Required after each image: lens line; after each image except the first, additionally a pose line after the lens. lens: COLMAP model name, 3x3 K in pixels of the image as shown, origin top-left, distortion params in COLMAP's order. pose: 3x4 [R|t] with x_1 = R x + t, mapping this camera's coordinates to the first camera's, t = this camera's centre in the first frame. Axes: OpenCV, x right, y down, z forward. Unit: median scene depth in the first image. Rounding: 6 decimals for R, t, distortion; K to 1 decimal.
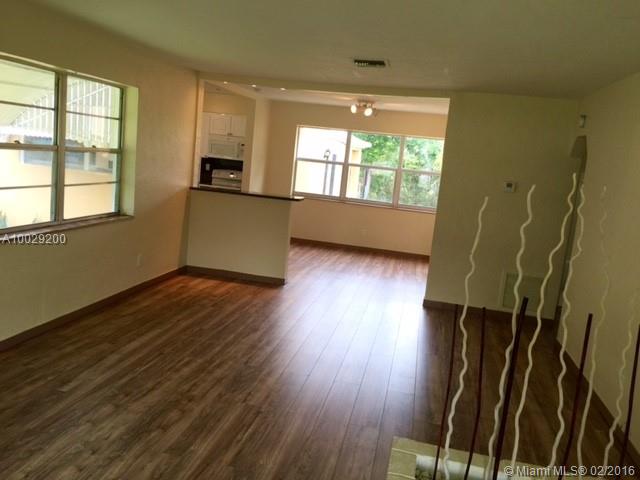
lens RADIAL K [[545.6, 0, 322.3], [0, 545.6, 236.5], [0, 0, 1]] dist [0.082876, -0.111989]
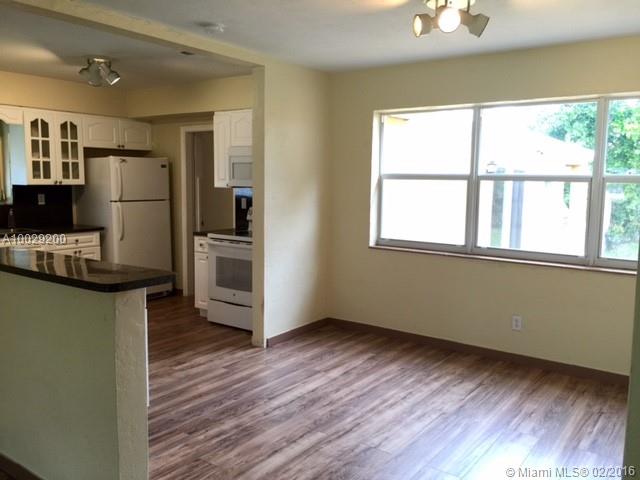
lens RADIAL K [[545.6, 0, 322.3], [0, 545.6, 236.5], [0, 0, 1]] dist [0.082876, -0.111989]
pose [[0.903592, -0.043349, -0.426195, 0.234086], [0.013170, 0.997208, -0.073506, -0.087382], [0.428192, 0.060806, 0.901640, 0.950070]]
